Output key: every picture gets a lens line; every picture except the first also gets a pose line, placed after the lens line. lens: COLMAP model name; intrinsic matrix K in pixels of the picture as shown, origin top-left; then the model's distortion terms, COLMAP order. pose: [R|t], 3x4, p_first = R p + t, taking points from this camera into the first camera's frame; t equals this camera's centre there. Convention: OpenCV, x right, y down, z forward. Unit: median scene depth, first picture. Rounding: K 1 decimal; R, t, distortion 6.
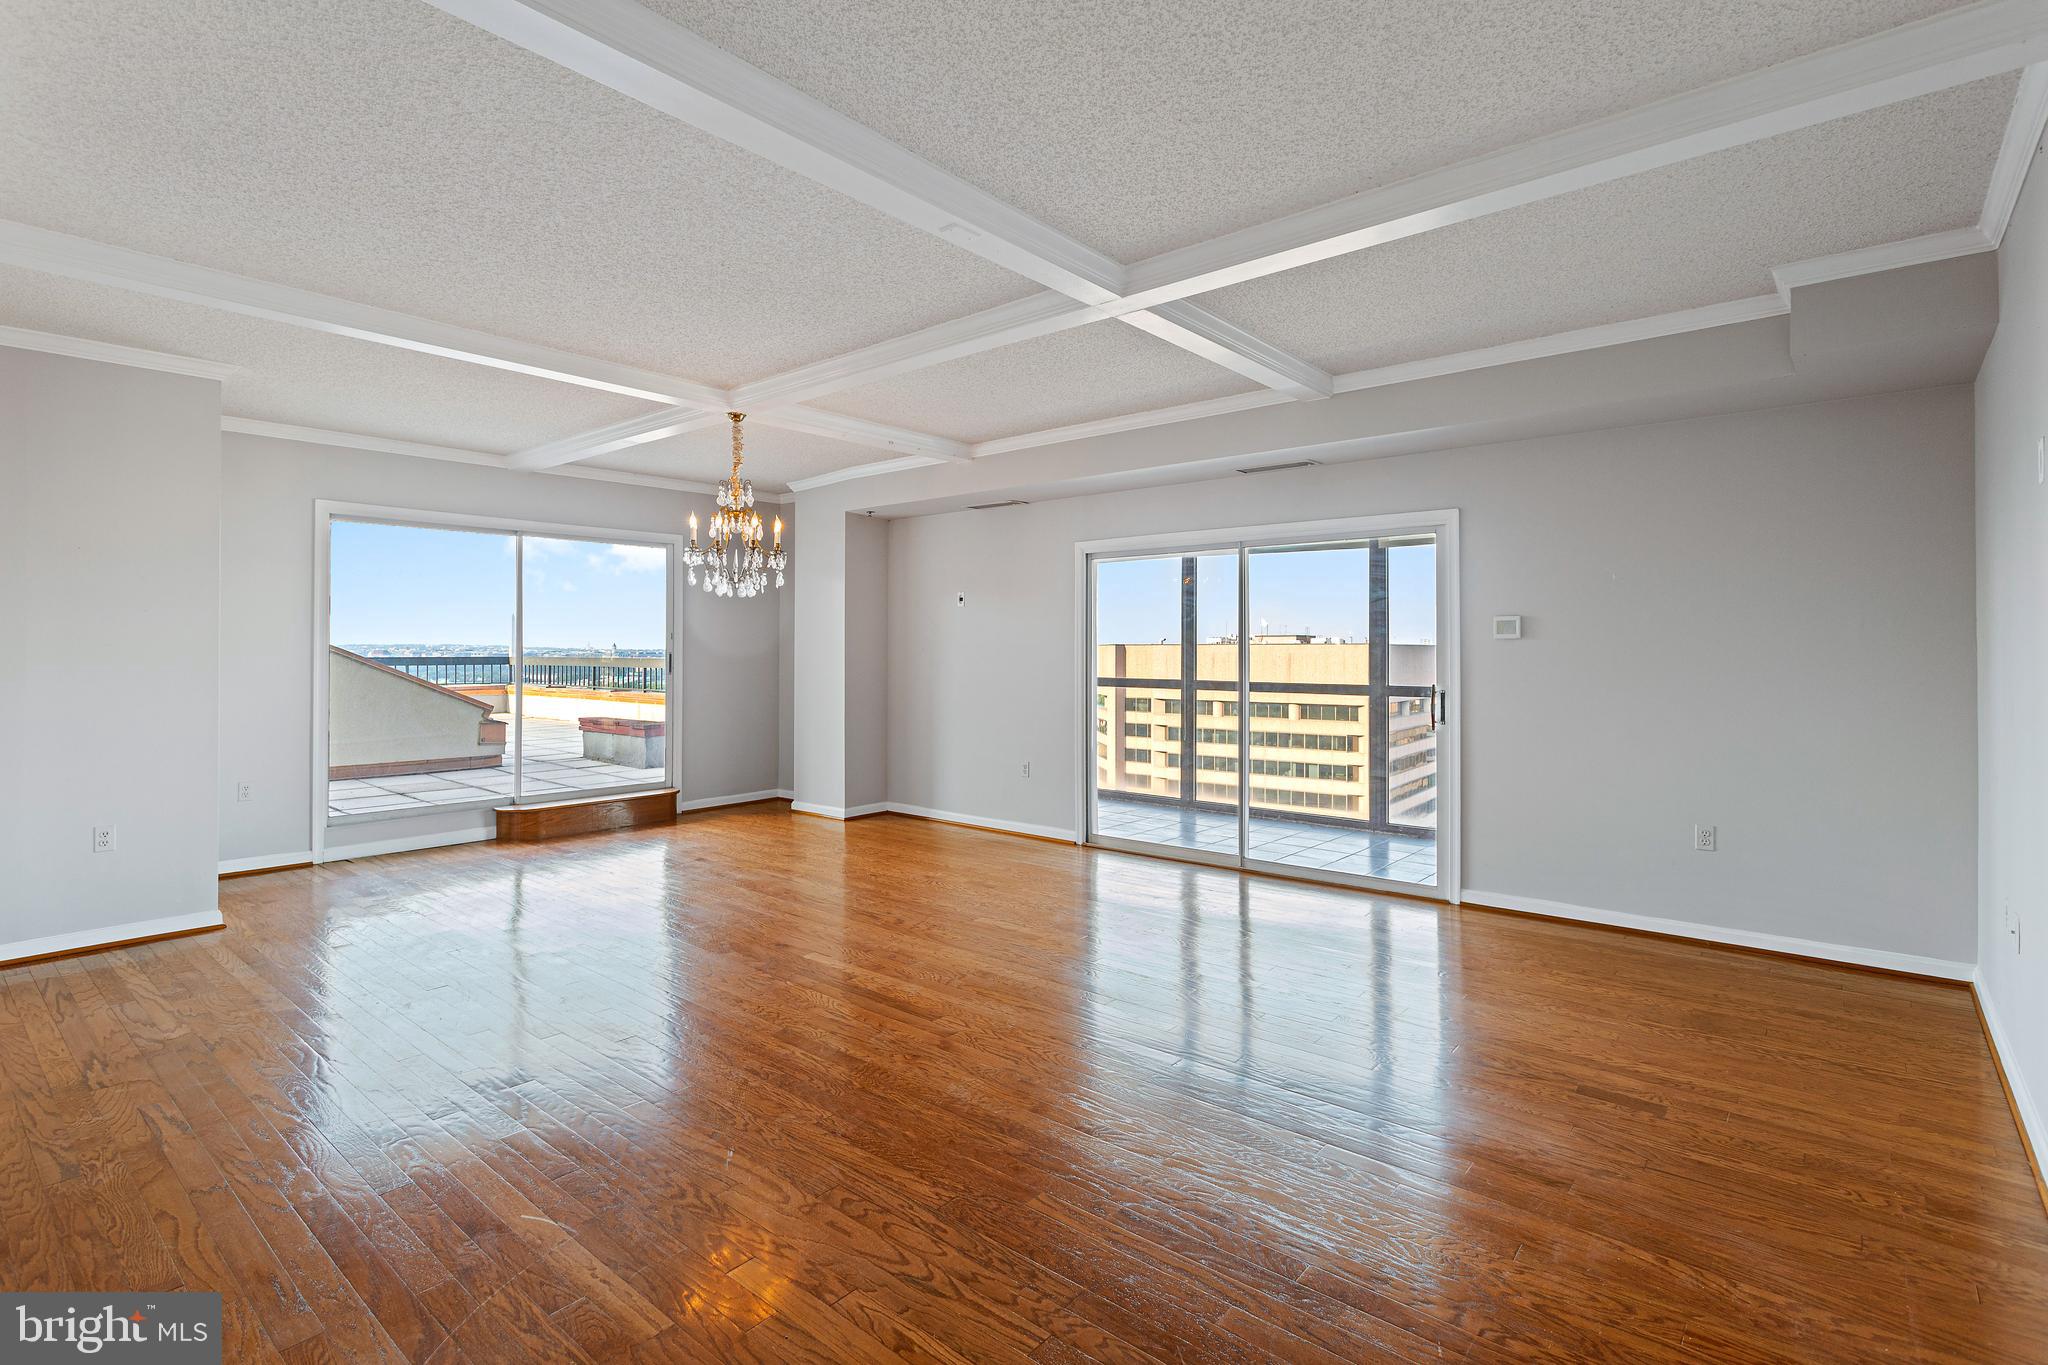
lens RADIAL K [[971.1, 0, 1017.6], [0, 971.1, 639.0], [0, 0, 1]] dist [0.002068, 0.002164]
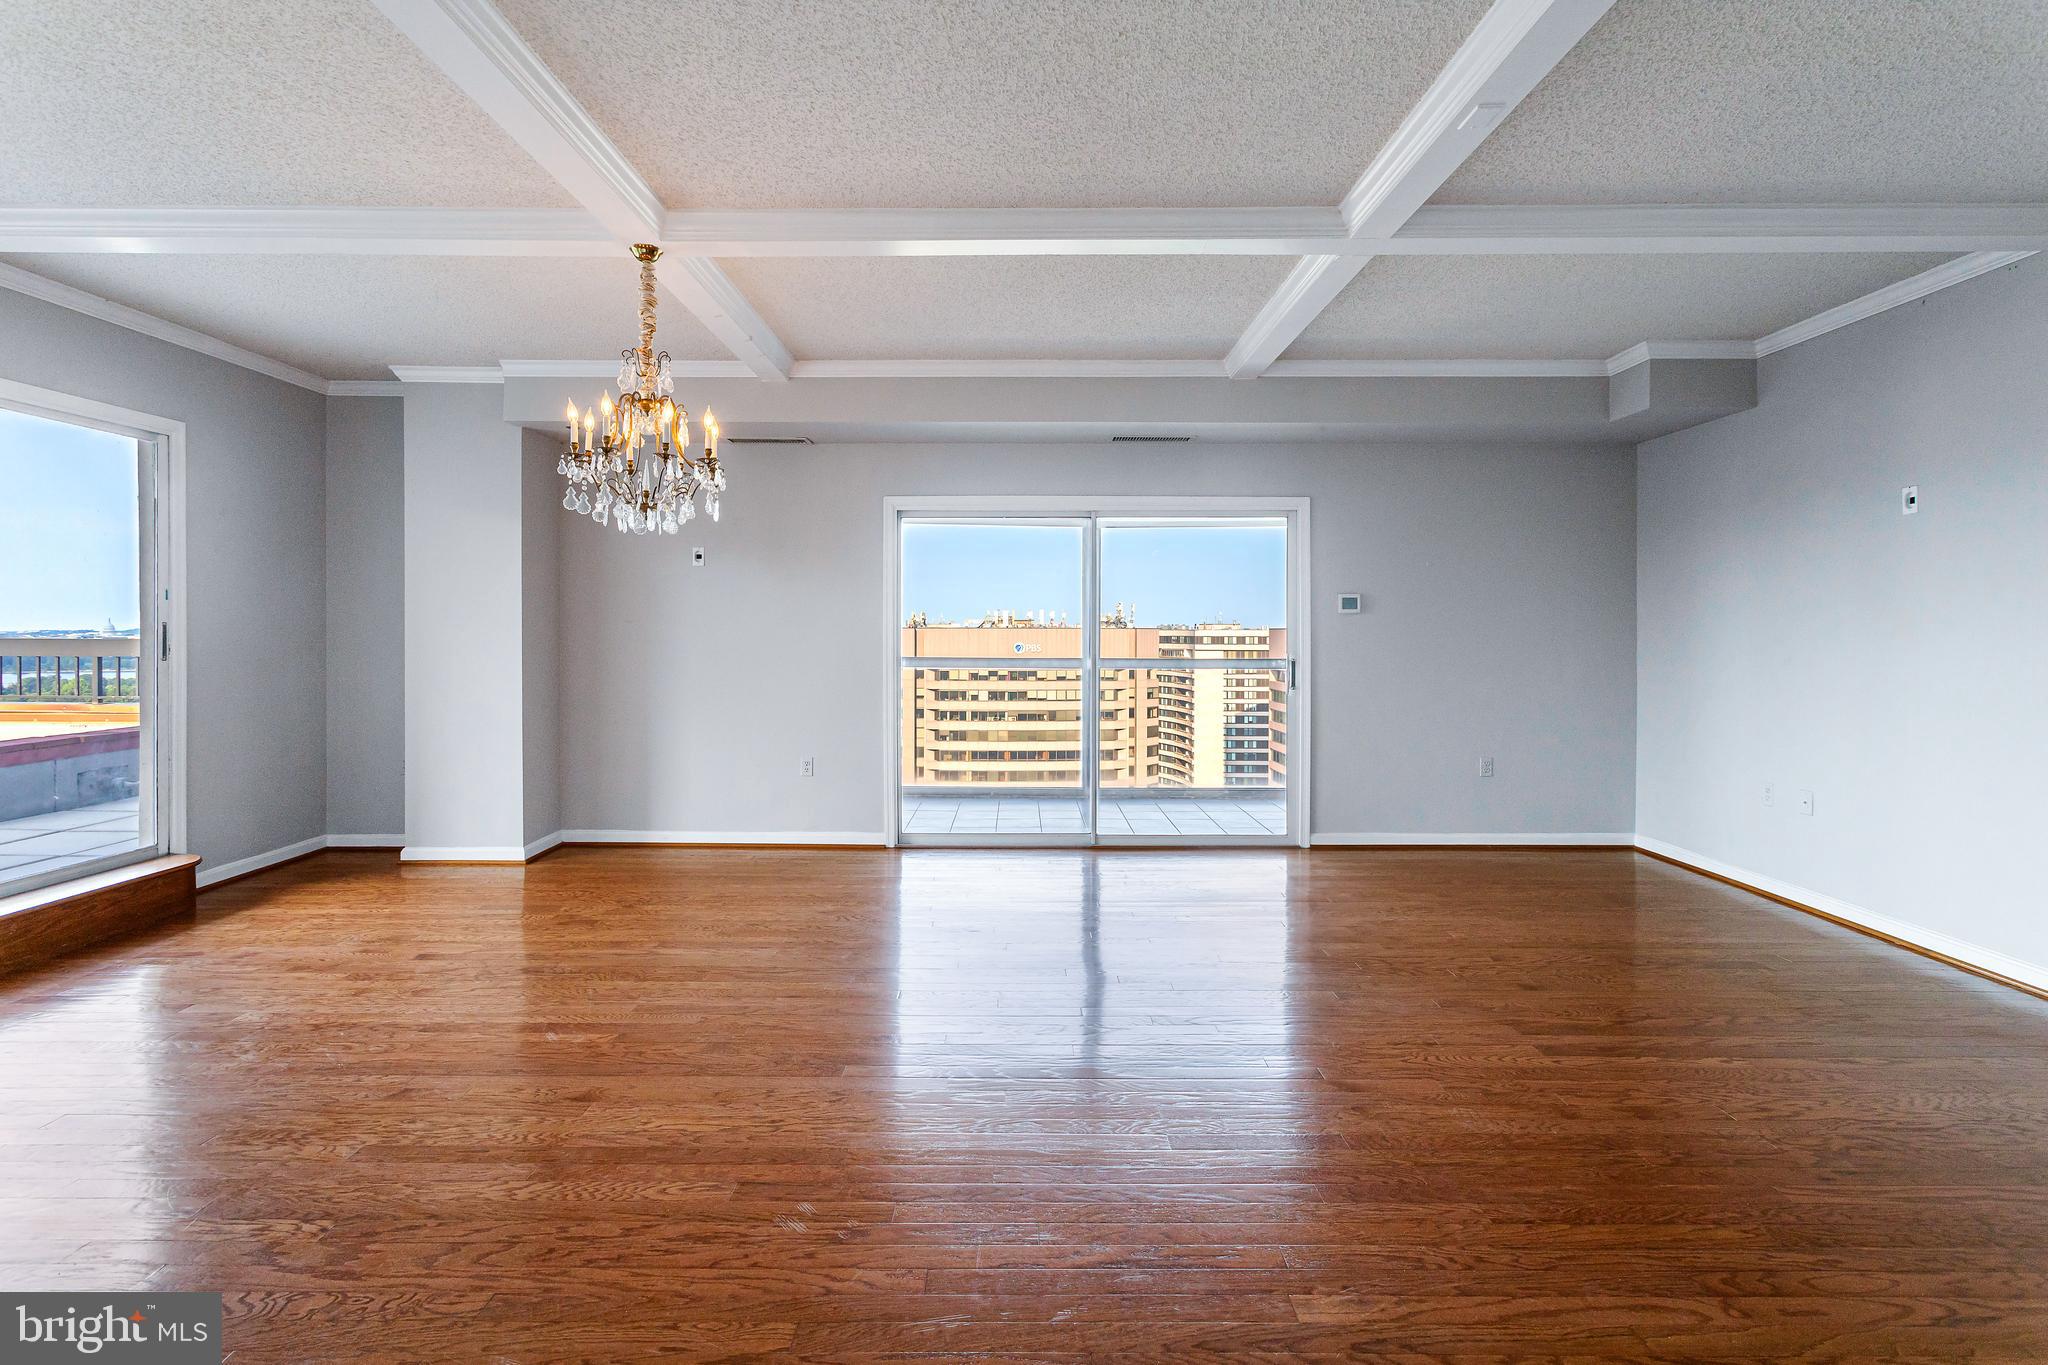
lens RADIAL K [[971.1, 0, 1017.6], [0, 971.1, 639.0], [0, 0, 1]] dist [0.002068, 0.002164]
pose [[0.764212, -0.003574, 0.644955, -0.406893], [-0.008946, 0.999830, 0.016142, 0.011123], [-0.644903, -0.018106, 0.764050, 0.271455]]
